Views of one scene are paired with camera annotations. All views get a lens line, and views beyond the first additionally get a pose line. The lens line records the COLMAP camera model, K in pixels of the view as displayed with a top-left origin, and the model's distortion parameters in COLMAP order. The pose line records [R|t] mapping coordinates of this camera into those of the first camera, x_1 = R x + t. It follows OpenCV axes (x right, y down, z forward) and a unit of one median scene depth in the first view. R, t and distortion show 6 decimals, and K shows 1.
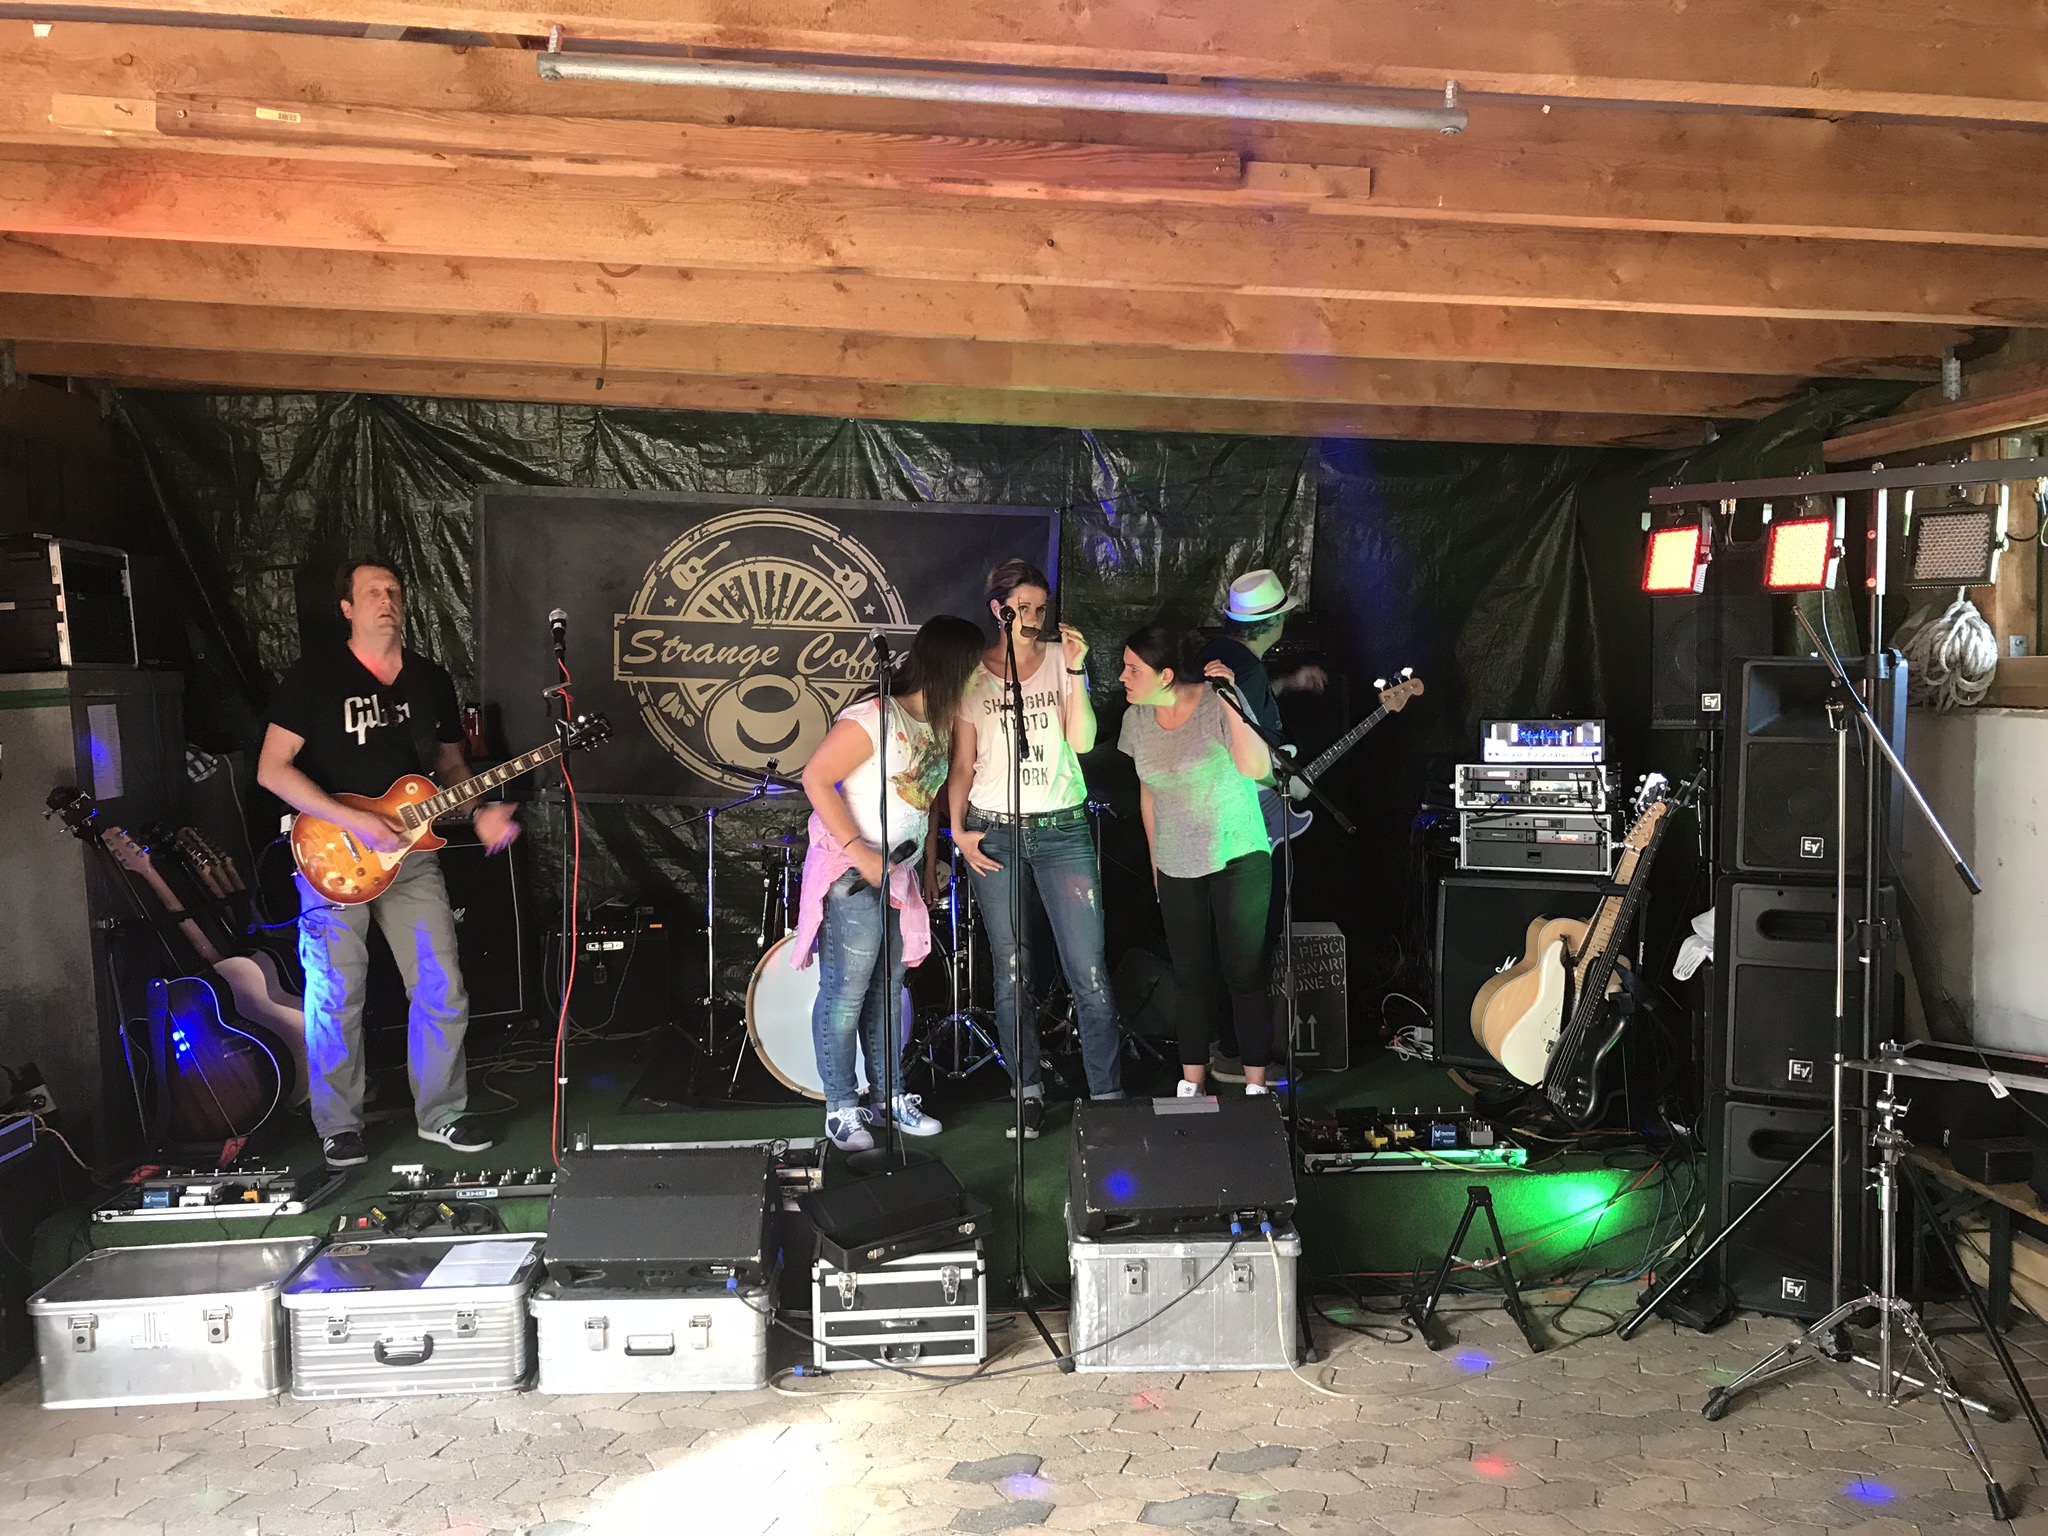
lens RADIAL K [[1701.9, 0, 1024.0], [0, 1701.9, 768.0], [0, 0, 1]] dist [0.005734, 0.007422]
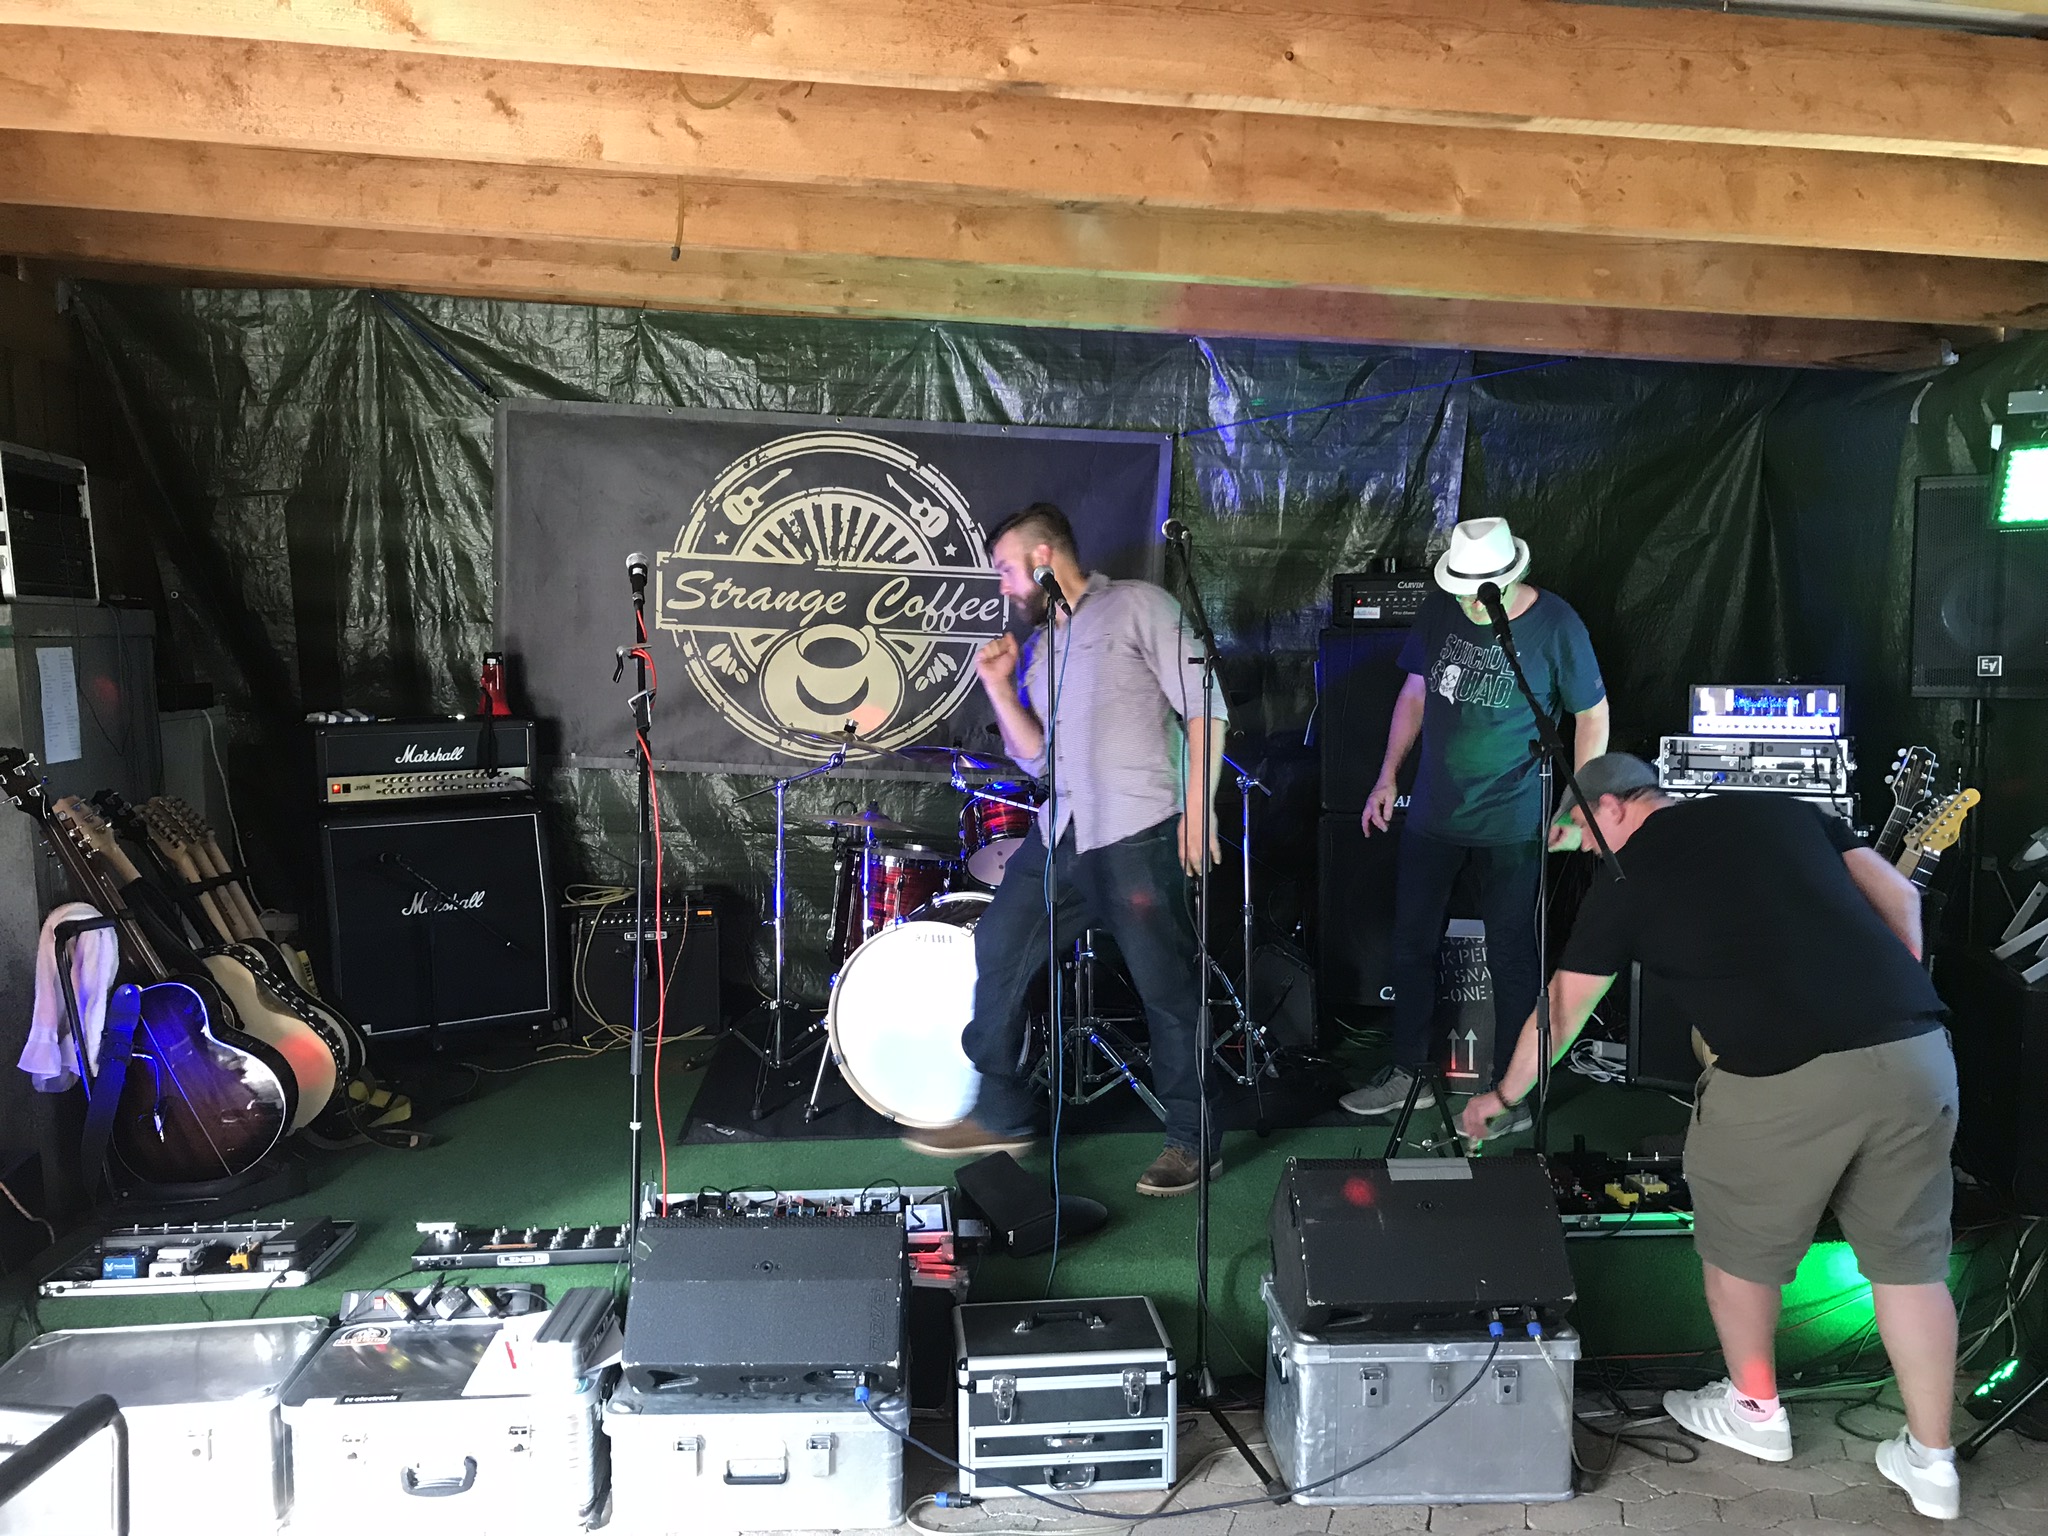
lens RADIAL K [[1701.9, 0, 1024.0], [0, 1701.9, 768.0], [0, 0, 1]] dist [0.005734, 0.007422]
pose [[0.999858, 0.009753, 0.013730, -0.072712], [-0.010052, 0.999710, 0.021890, -0.001703], [-0.013513, -0.022025, 0.999666, 0.146708]]
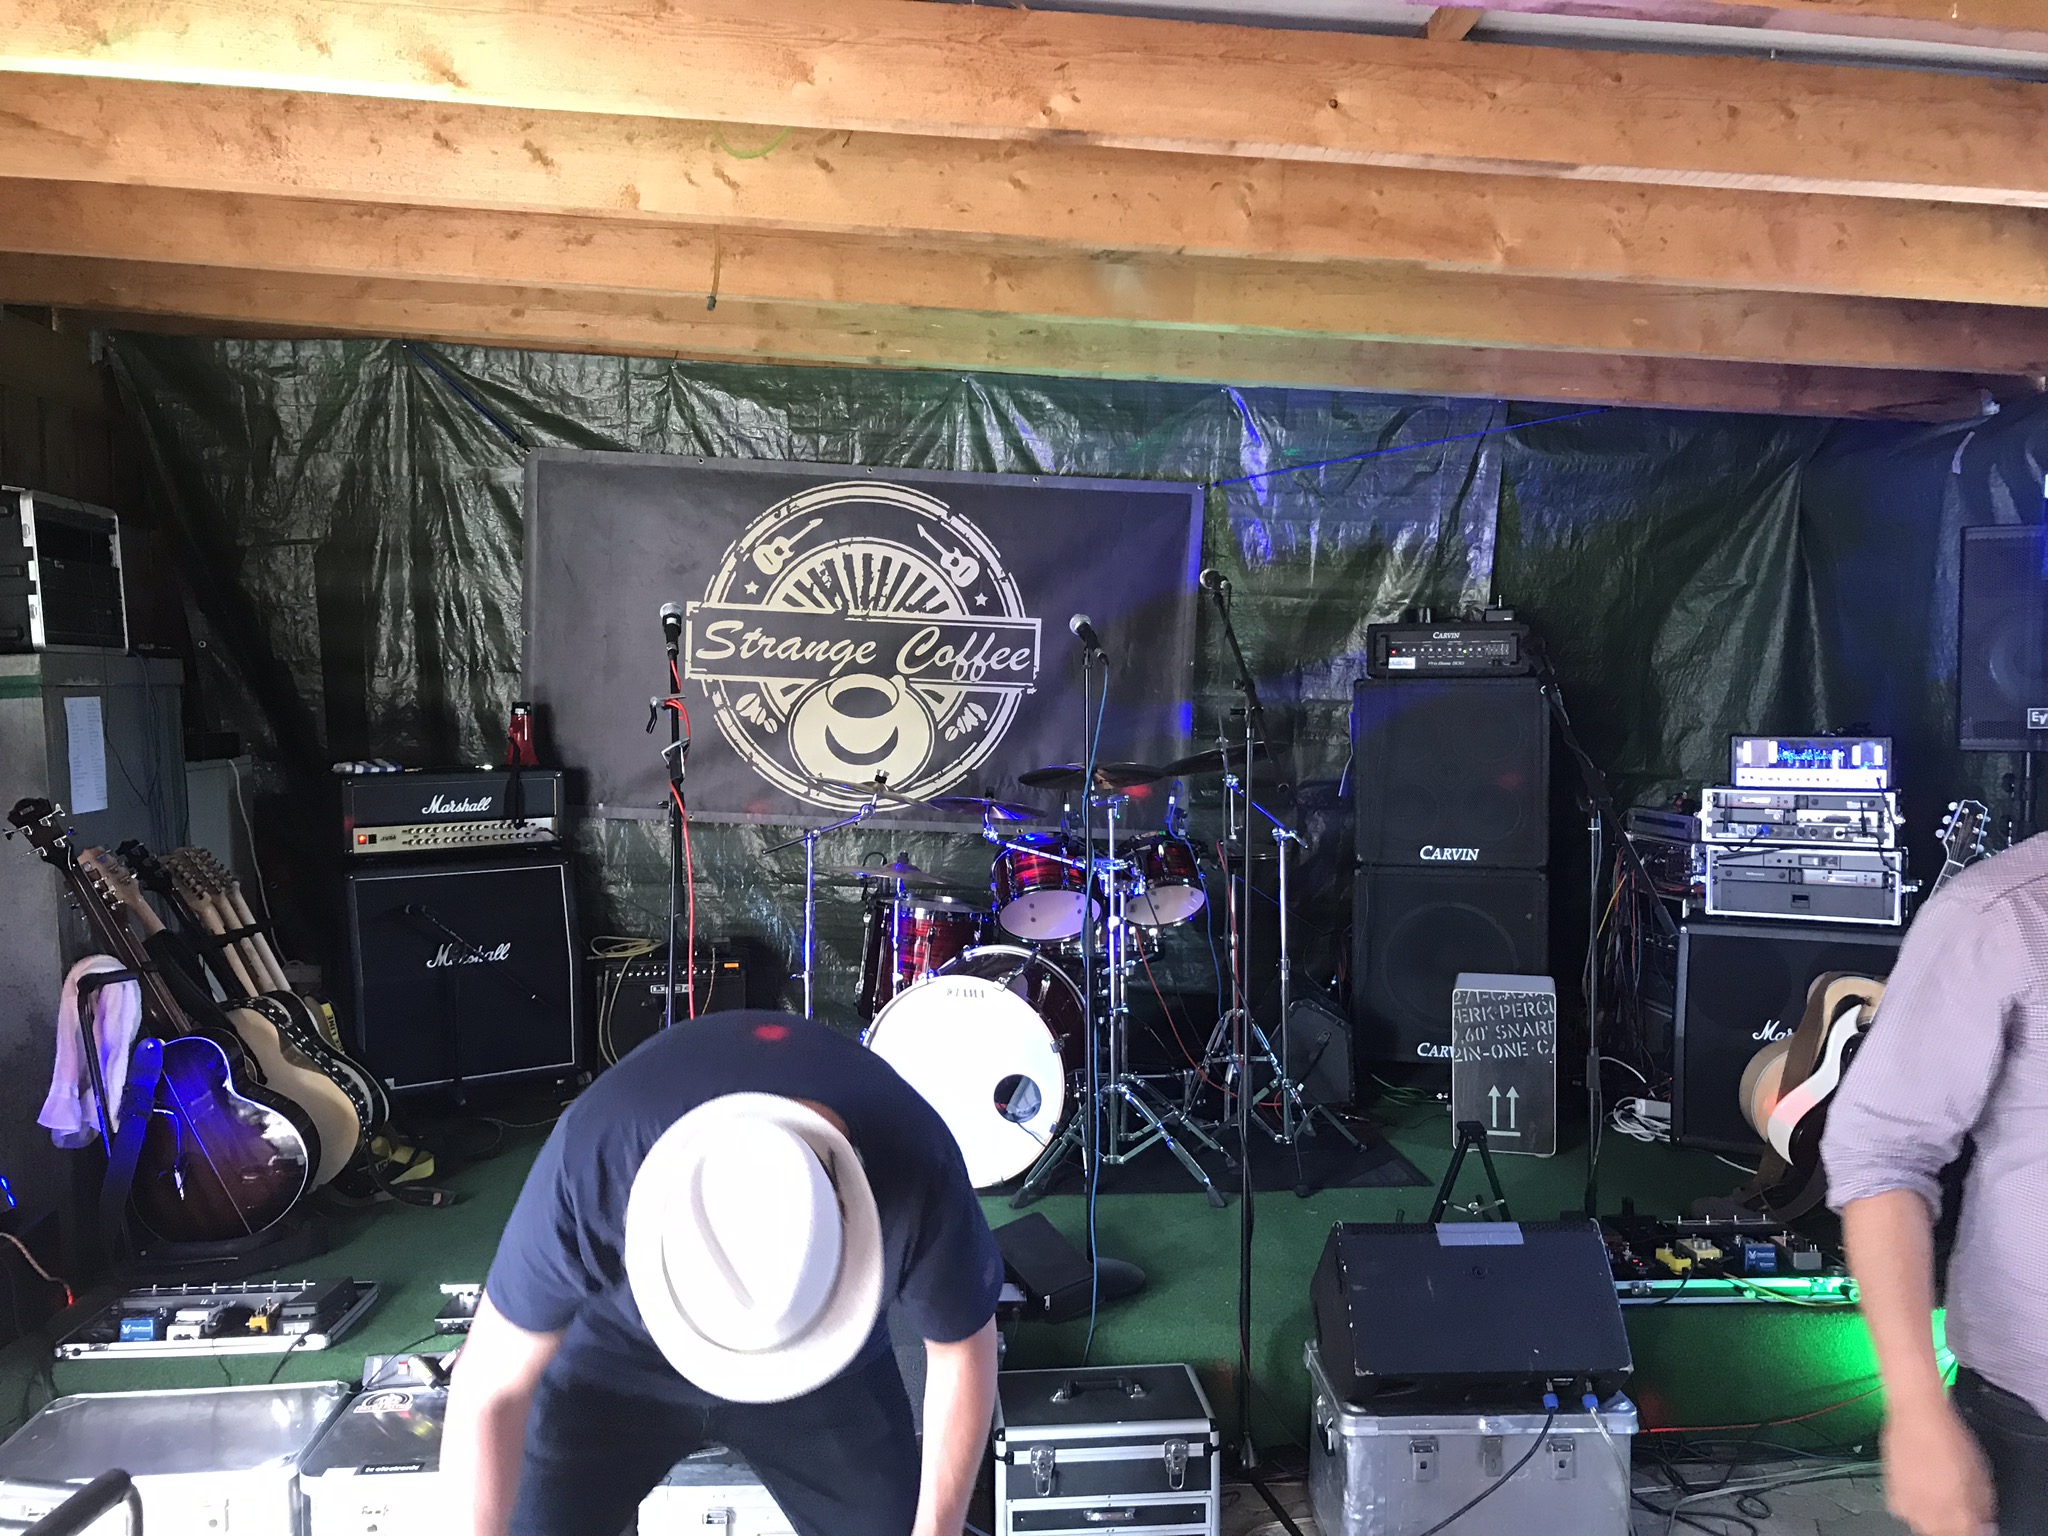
lens RADIAL K [[1702.9, 0, 1031.4], [0, 1702.9, 764.8], [0, 0, 1]] dist [0.012914, -0.004048]
pose [[0.999914, 0.011841, 0.005623, -0.078428], [-0.011790, 0.999890, -0.009038, -0.002396], [-0.005730, 0.008971, 0.999943, 0.155071]]
